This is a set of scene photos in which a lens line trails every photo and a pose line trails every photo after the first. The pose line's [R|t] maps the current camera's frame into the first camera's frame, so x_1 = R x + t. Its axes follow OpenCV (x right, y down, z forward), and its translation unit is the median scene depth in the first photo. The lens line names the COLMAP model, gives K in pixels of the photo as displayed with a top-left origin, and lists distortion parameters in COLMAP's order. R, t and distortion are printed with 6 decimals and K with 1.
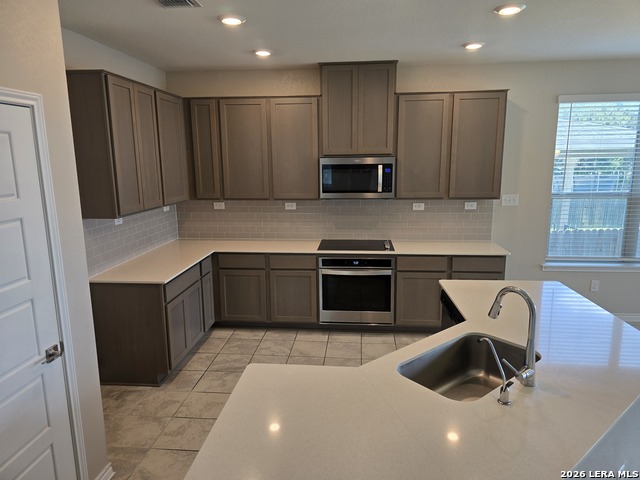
lens RADIAL K [[434.5, 0, 318.6], [0, 434.5, 240.2], [0, 0, 1]] dist [0.060530, -0.026827]
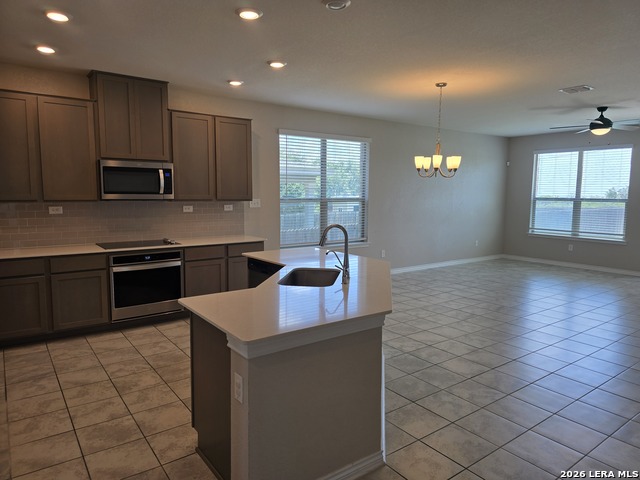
lens RADIAL K [[434.5, 0, 321.0], [0, 434.5, 235.7], [0, 0, 1]] dist [0.060530, -0.026827]
pose [[0.745788, -0.052850, 0.664084, -0.308347], [0.109730, 0.992978, -0.044206, 0.091866], [-0.657084, 0.105838, 0.746350, -0.100393]]
